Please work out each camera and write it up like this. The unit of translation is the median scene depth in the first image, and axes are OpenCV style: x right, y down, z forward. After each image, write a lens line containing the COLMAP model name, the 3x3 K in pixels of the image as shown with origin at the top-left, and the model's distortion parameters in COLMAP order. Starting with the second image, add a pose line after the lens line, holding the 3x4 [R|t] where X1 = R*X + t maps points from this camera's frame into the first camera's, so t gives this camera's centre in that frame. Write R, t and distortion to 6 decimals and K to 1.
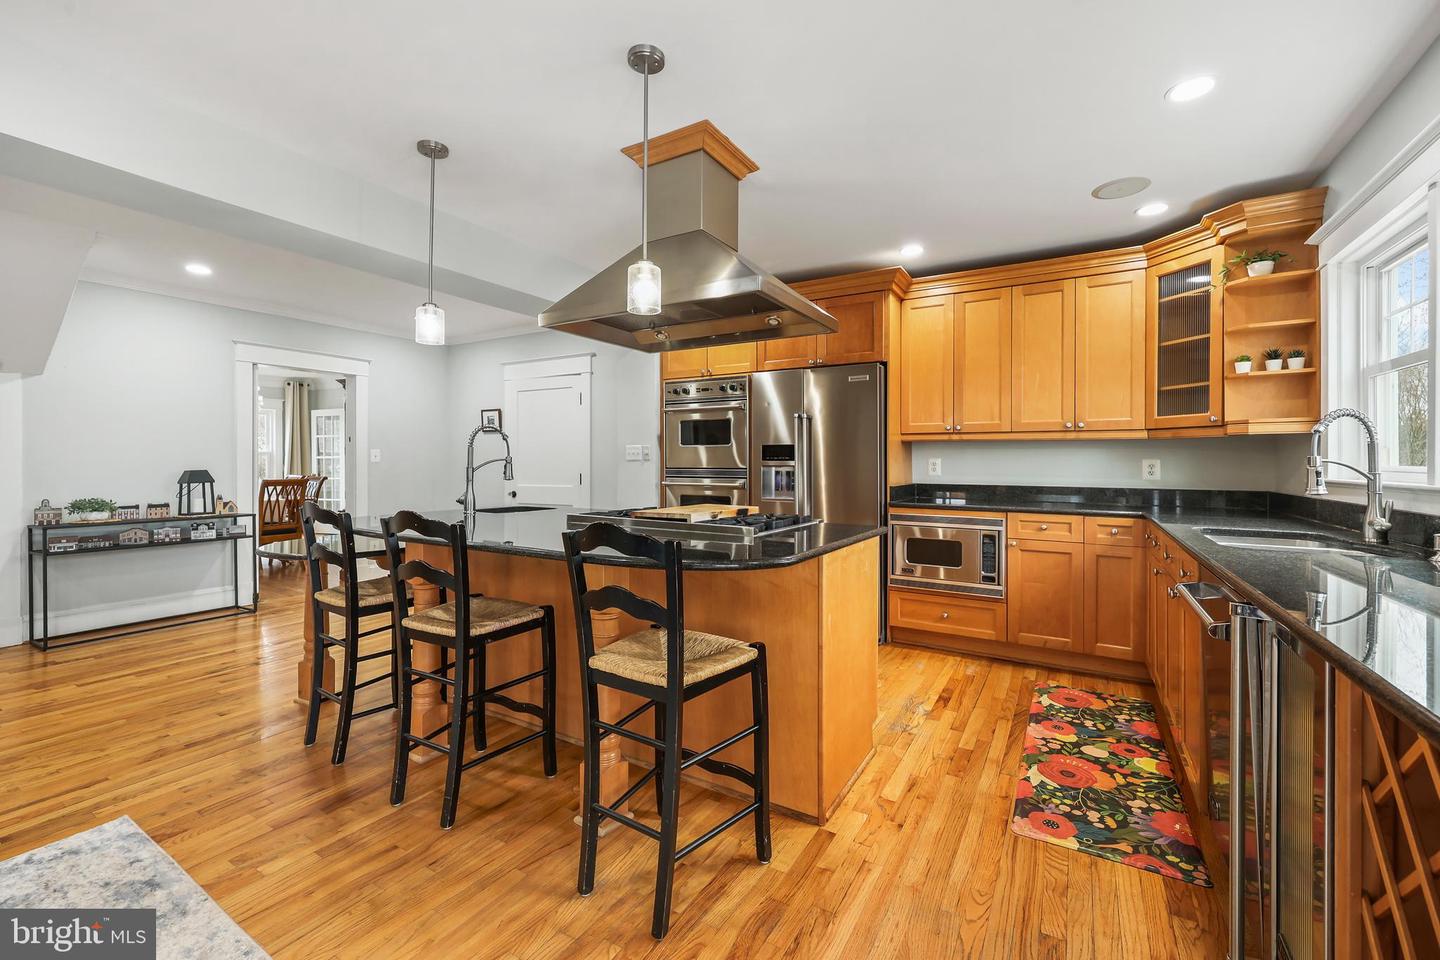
lens RADIAL K [[586.4, 0, 704.1], [0, 586.4, 463.1], [0, 0, 1]] dist [0.001346, 0.000117]
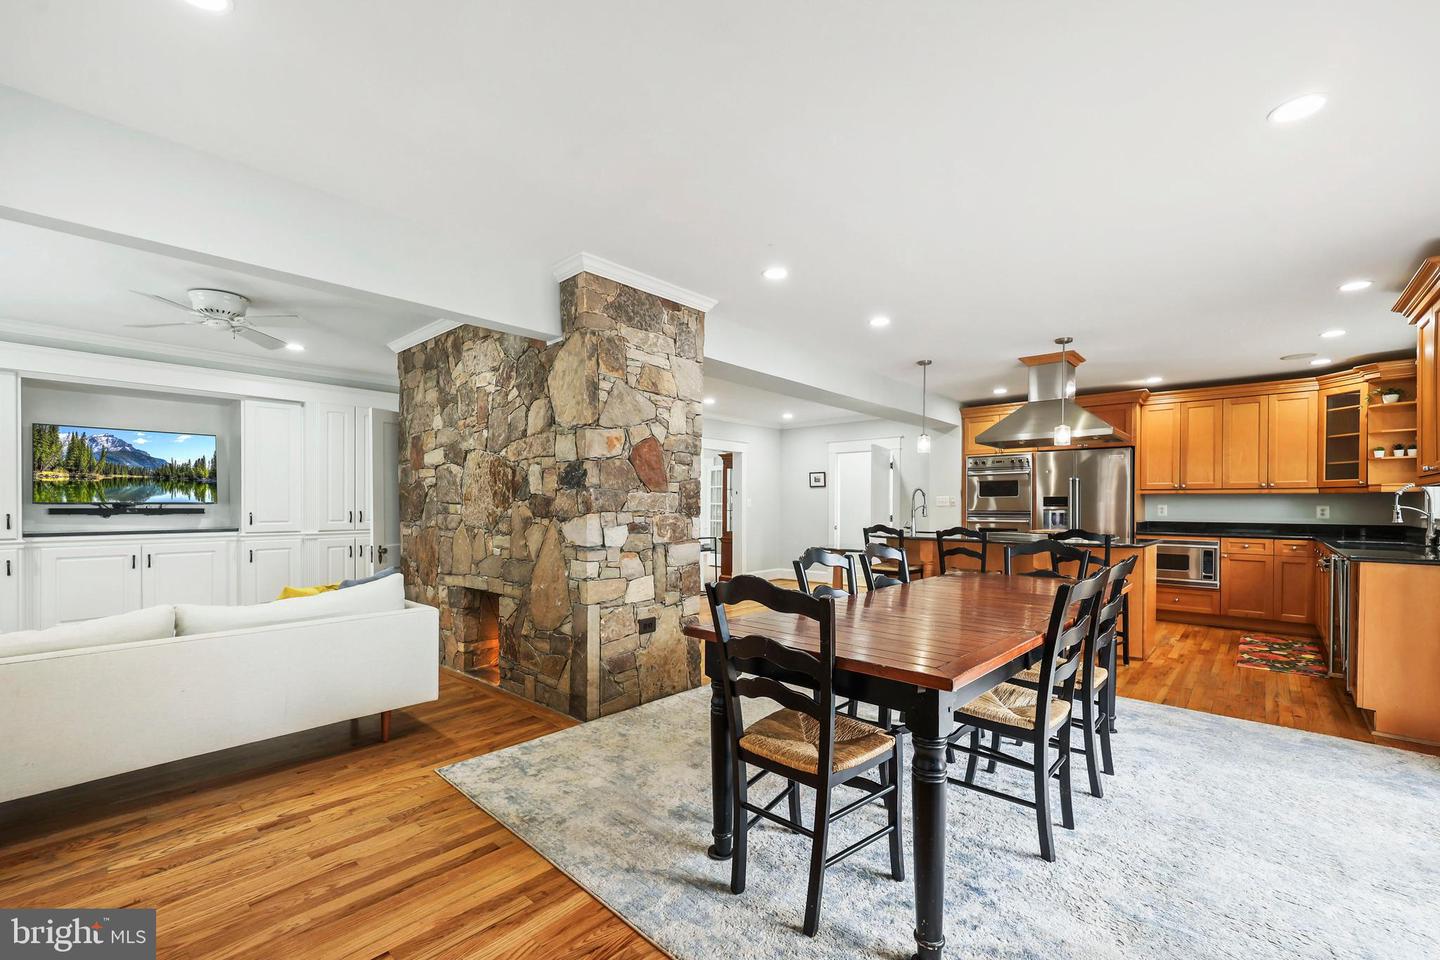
lens RADIAL K [[591.1, 0, 711.0], [0, 591.1, 510.8], [0, 0, 1]] dist [0.001152, 0.000059]
pose [[0.983275, 0.001701, -0.182118, -0.605921], [-0.000722, 0.999985, 0.005447, -0.000438], [0.182125, -0.005224, 0.983262, -0.924690]]
